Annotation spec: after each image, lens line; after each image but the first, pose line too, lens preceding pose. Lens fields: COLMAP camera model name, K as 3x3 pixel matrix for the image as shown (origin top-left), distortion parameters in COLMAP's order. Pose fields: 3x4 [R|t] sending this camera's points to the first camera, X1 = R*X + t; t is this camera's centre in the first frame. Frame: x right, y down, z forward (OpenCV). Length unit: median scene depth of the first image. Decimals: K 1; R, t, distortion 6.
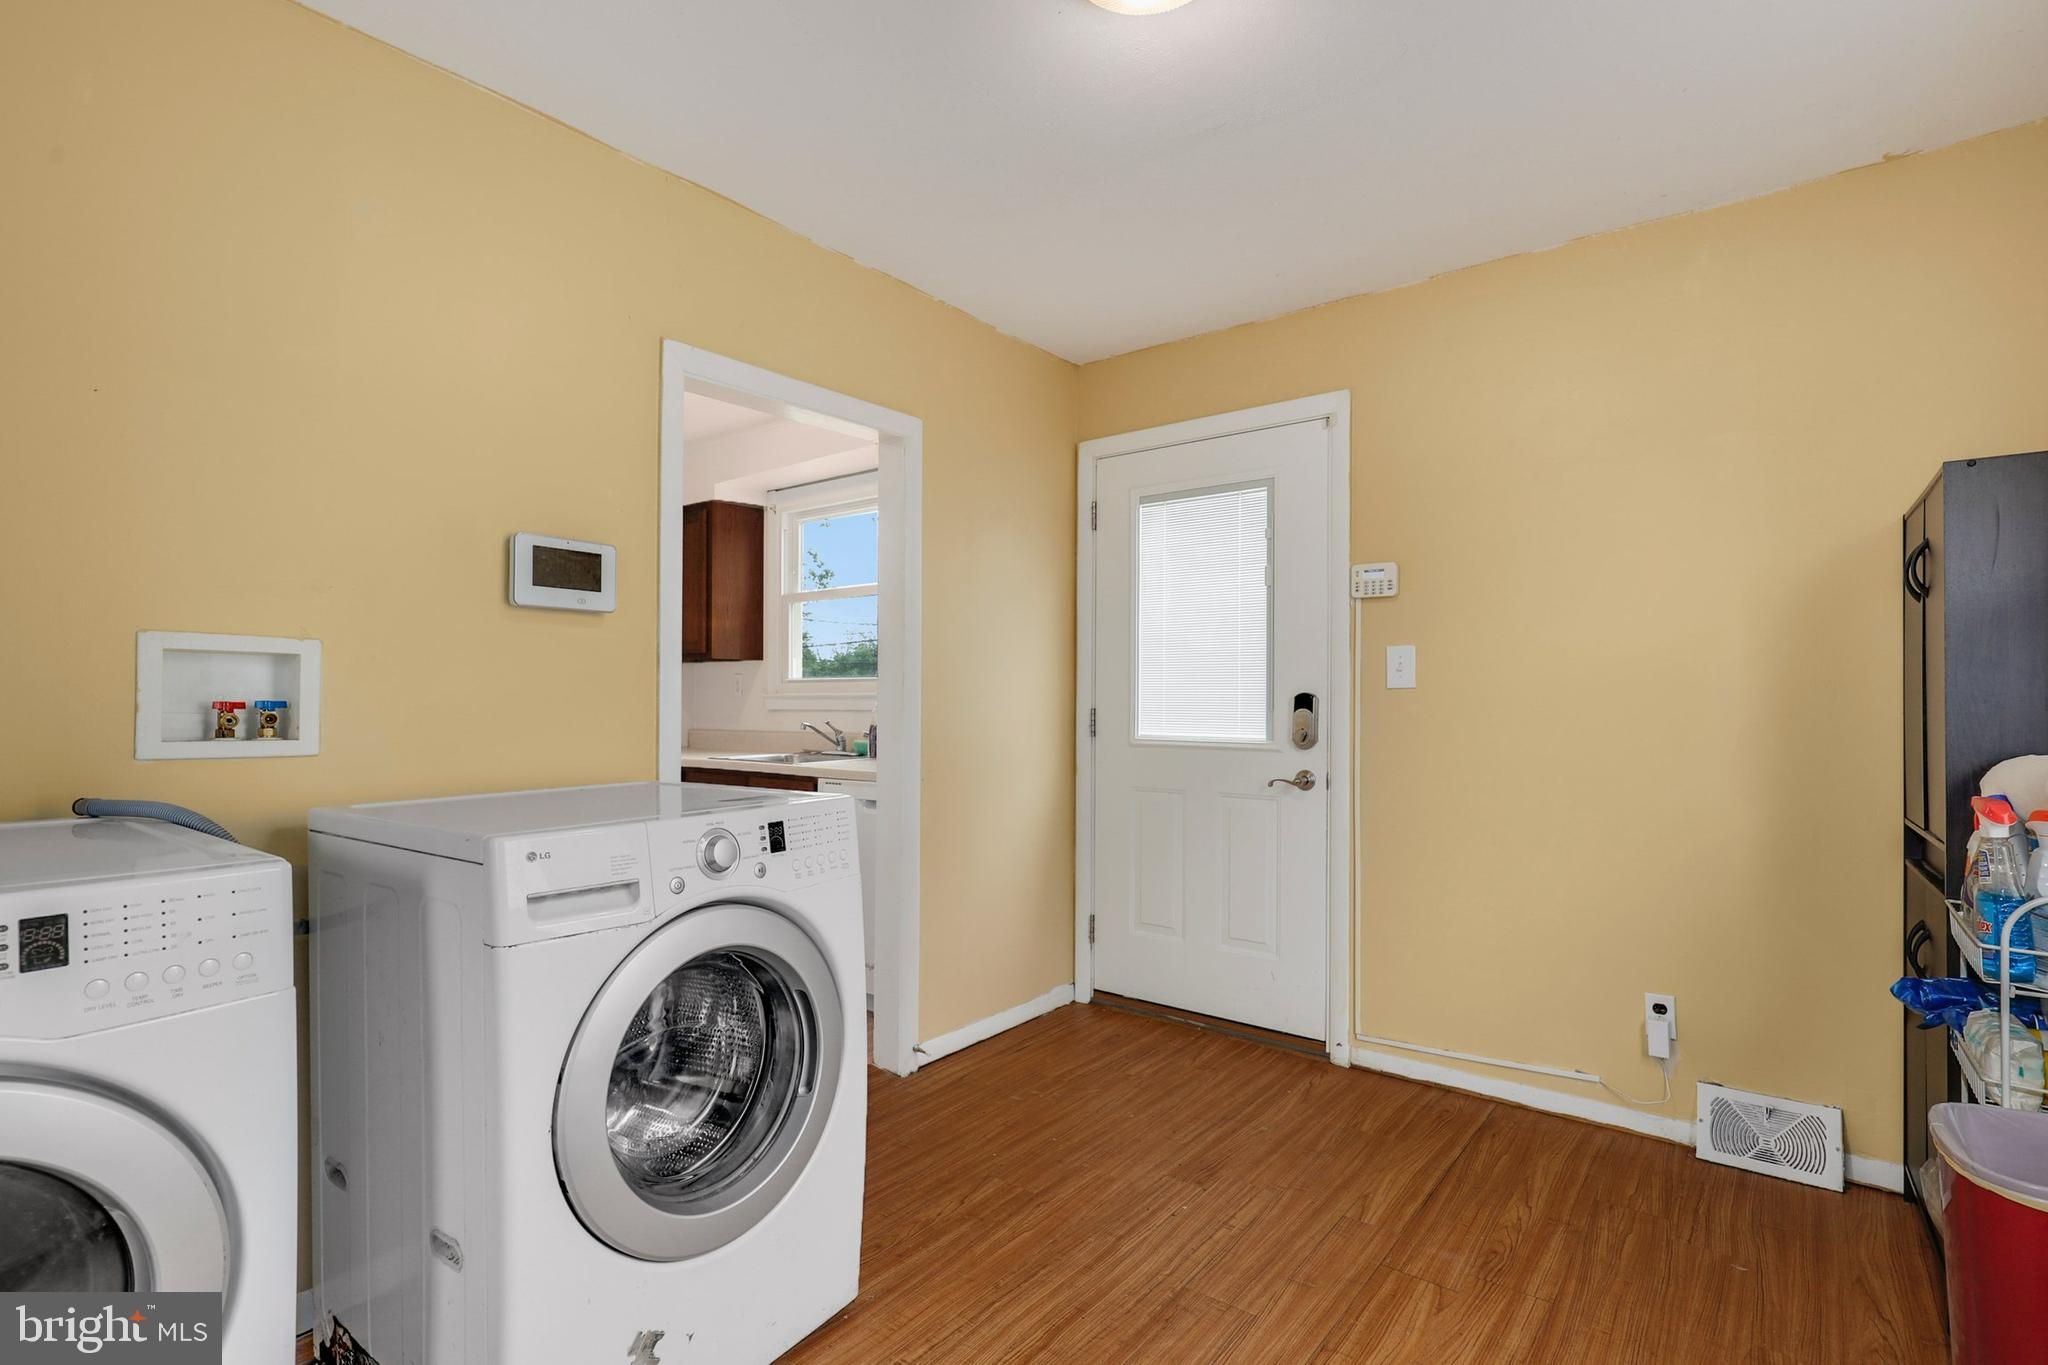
lens RADIAL K [[973.8, 0, 1019.4], [0, 973.8, 694.1], [0, 0, 1]] dist [-0.002261, 0.000423]
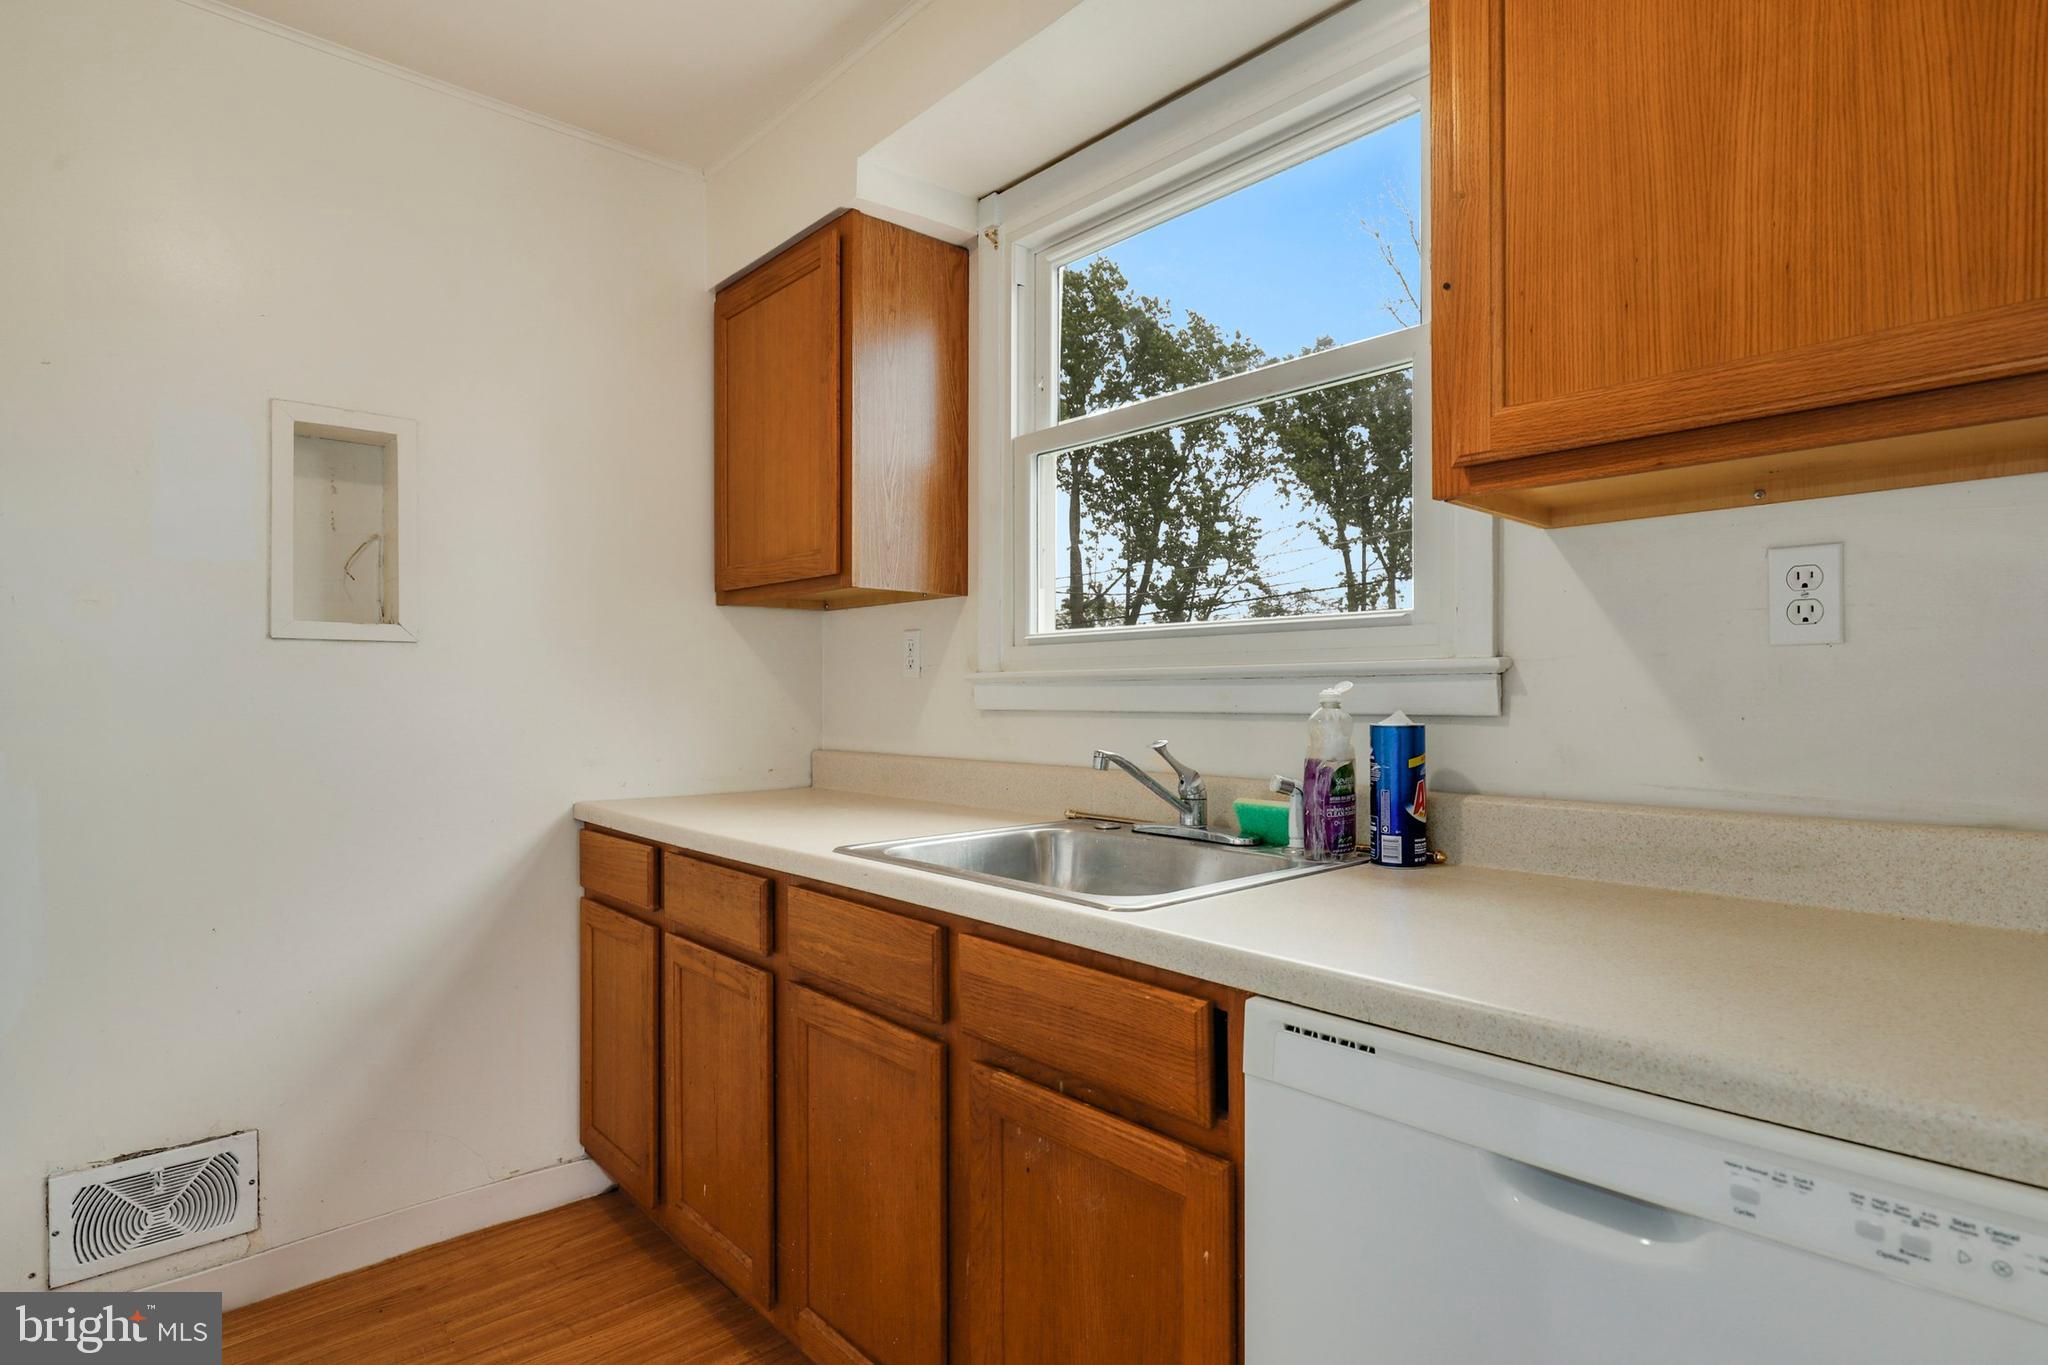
lens RADIAL K [[1035.8, 0, 1023.8], [0, 1035.8, 685.8], [0, 0, 1]] dist [-0.001652, -0.000912]
pose [[0.986581, -0.002989, -0.163248, -0.171963], [0.001623, 0.999963, -0.008497, 0.009314], [0.163267, 0.008118, 0.986548, 0.578915]]
